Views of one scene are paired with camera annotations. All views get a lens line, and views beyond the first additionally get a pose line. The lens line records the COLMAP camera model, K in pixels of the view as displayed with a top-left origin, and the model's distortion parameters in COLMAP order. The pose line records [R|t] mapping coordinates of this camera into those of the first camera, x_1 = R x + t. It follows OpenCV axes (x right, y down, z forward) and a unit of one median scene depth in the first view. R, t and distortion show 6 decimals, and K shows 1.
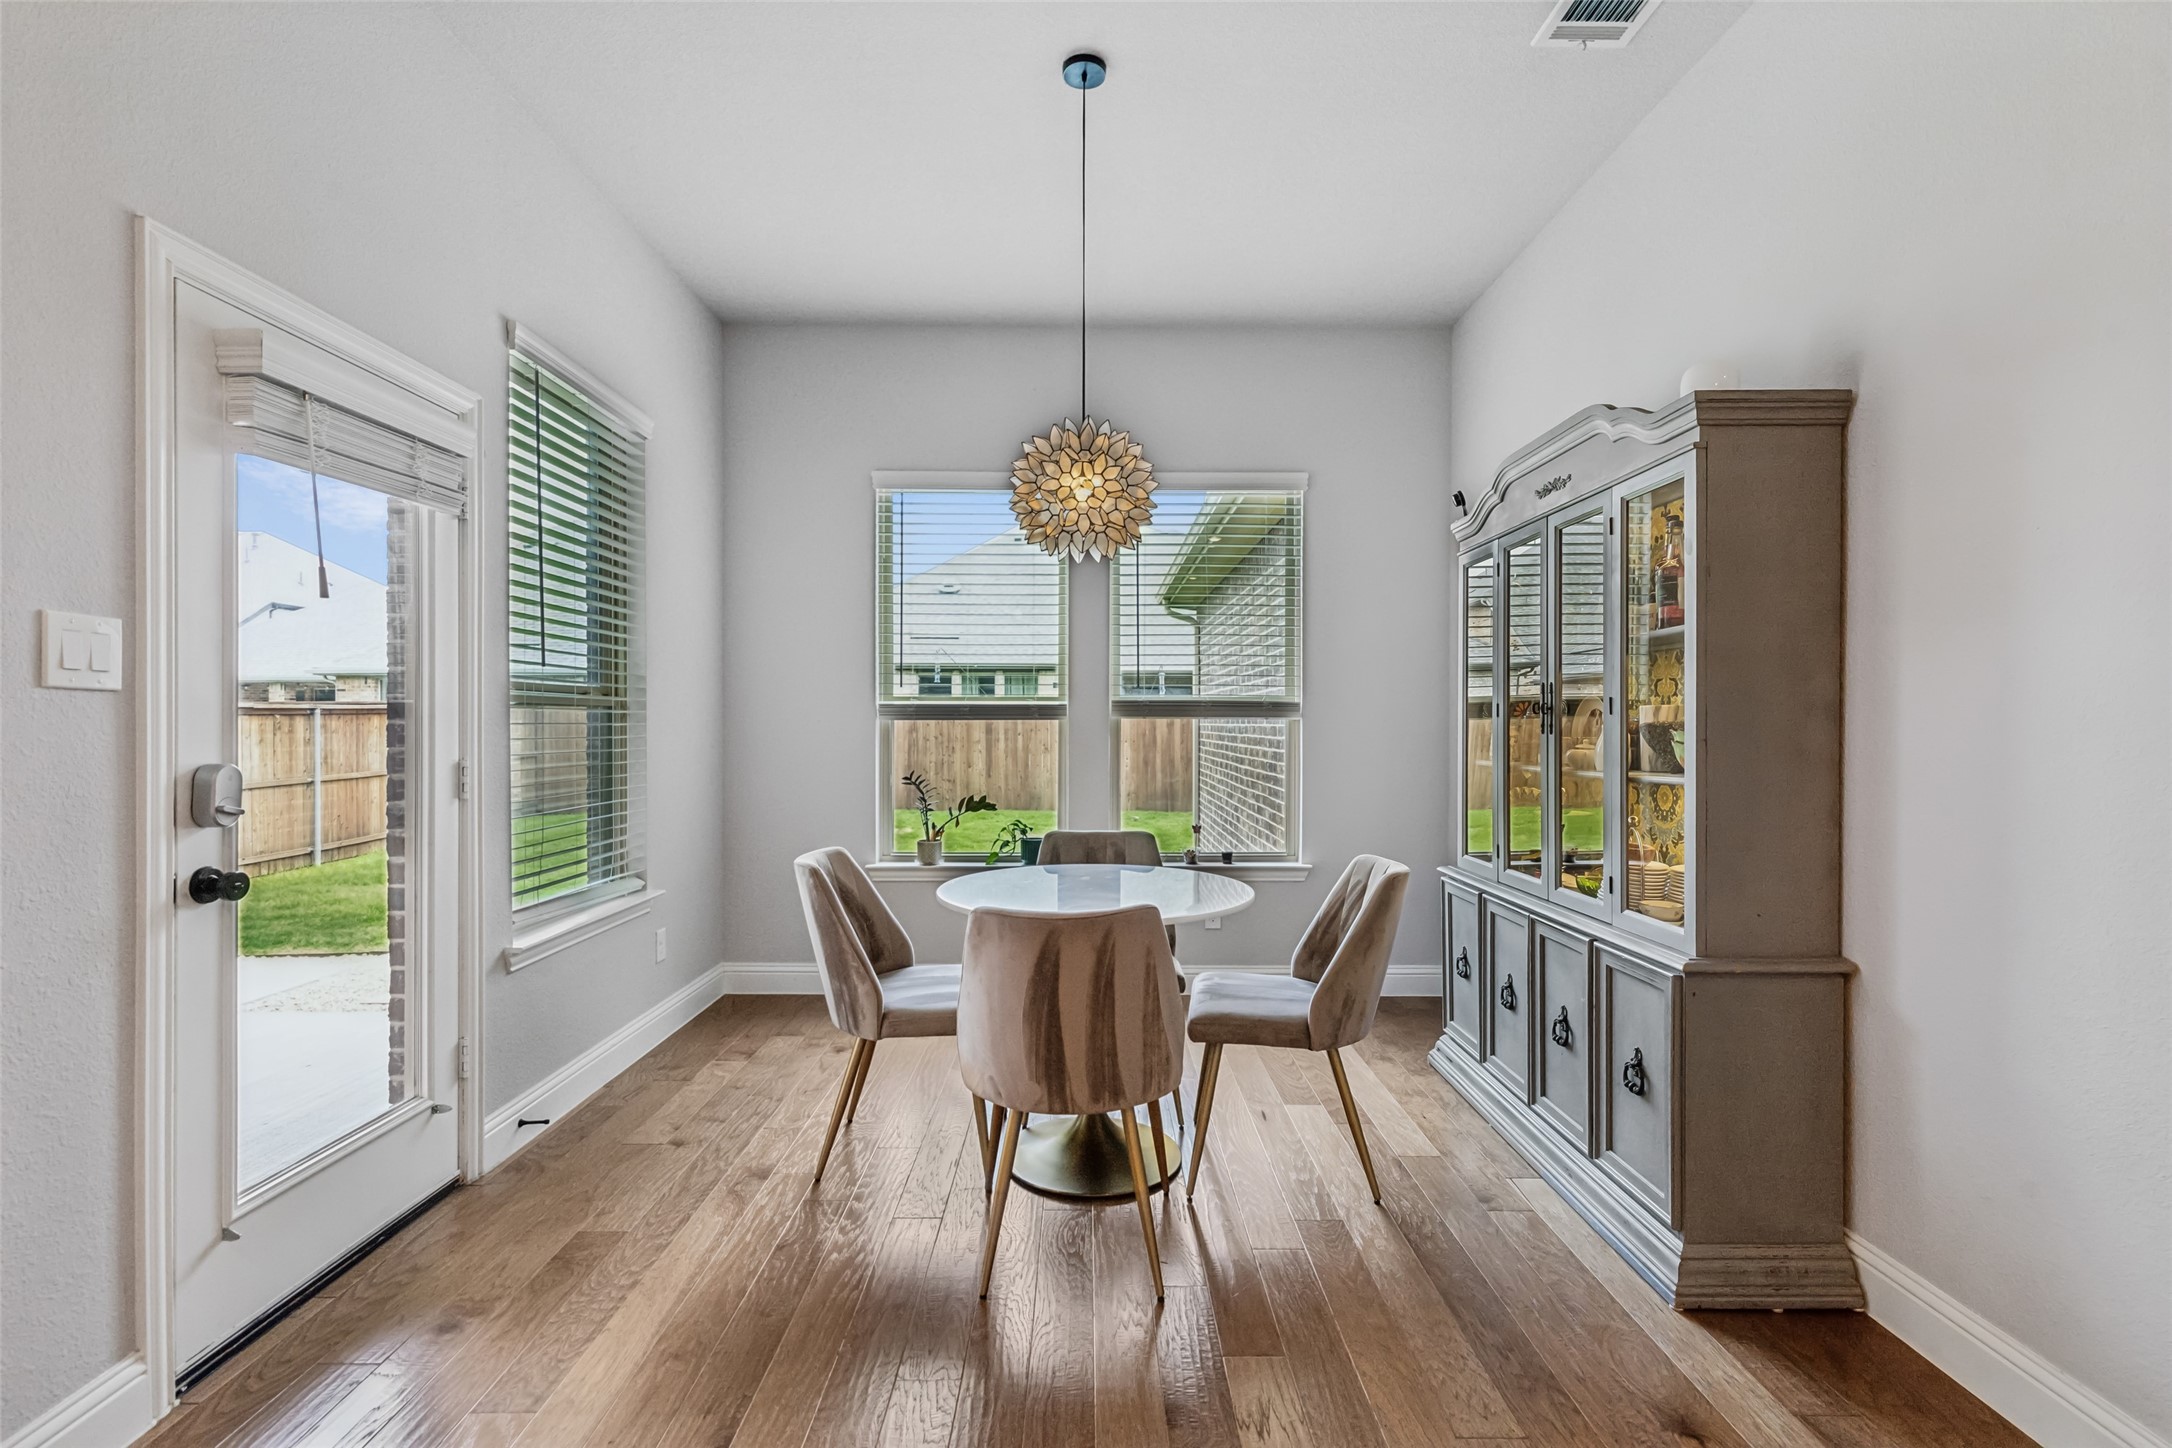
lens RADIAL K [[1000.5, 0, 1089.5], [0, 1000.5, 723.3], [0, 0, 1]] dist [0.010827, -0.002149]
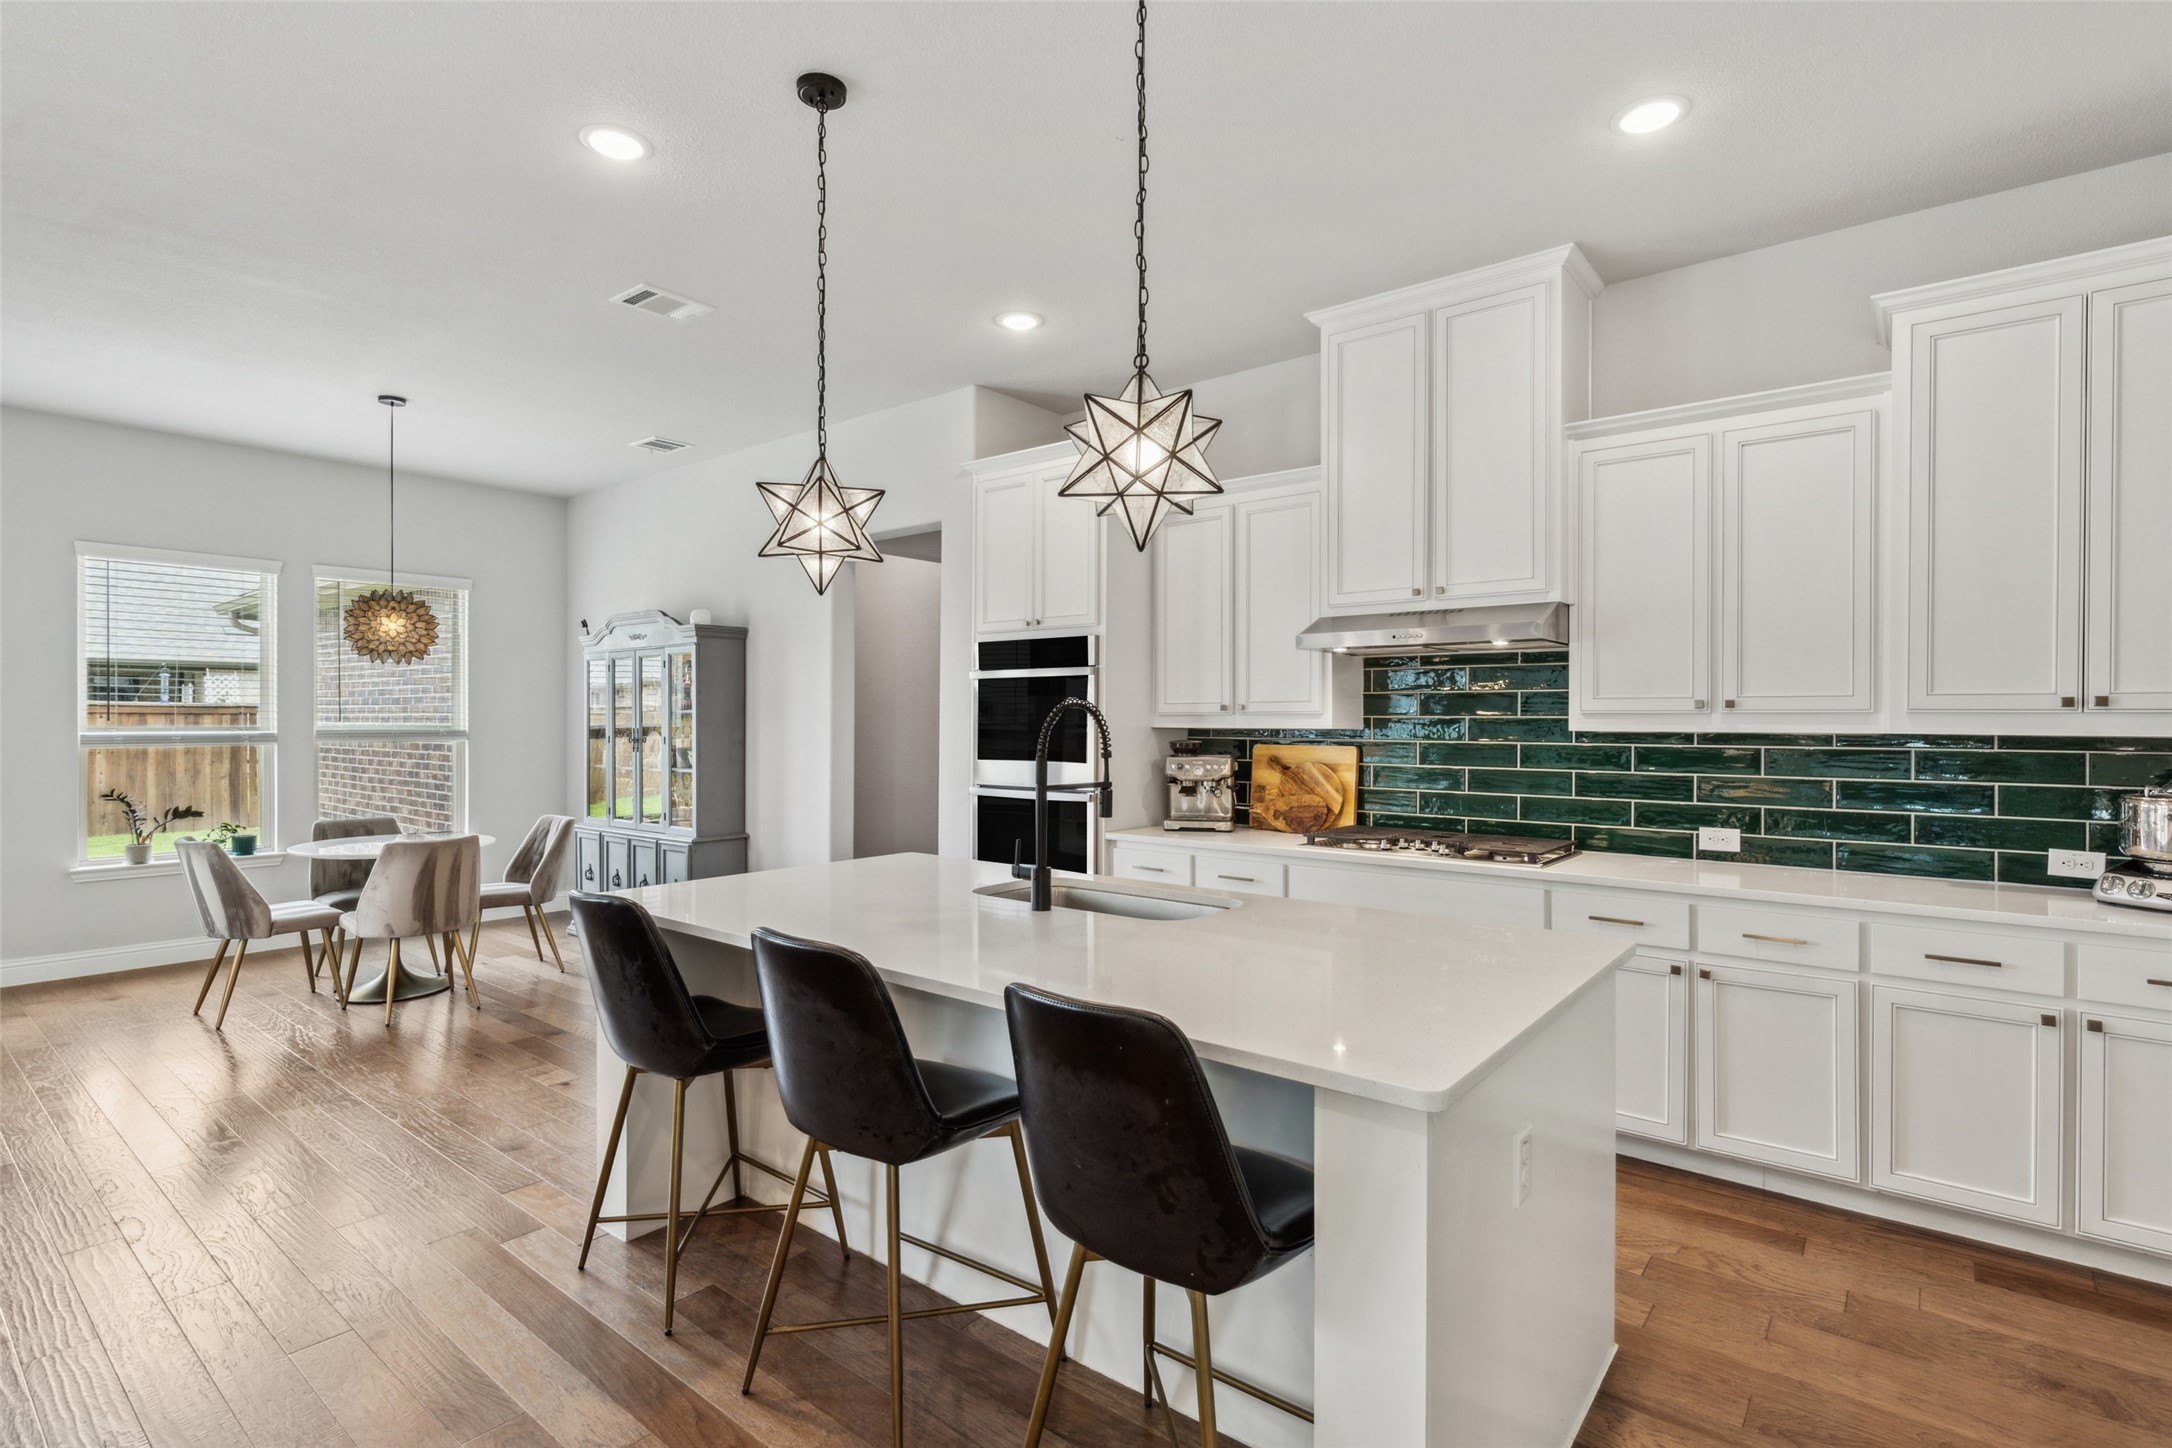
lens RADIAL K [[1022.1, 0, 1093.5], [0, 1022.1, 721.0], [0, 0, 1]] dist [-0.000488, 0.000327]
pose [[0.635938, -0.003900, 0.771730, -0.583858], [0.001657, 0.999992, 0.003689, -0.059740], [-0.771738, -0.001068, 0.635939, -1.100435]]
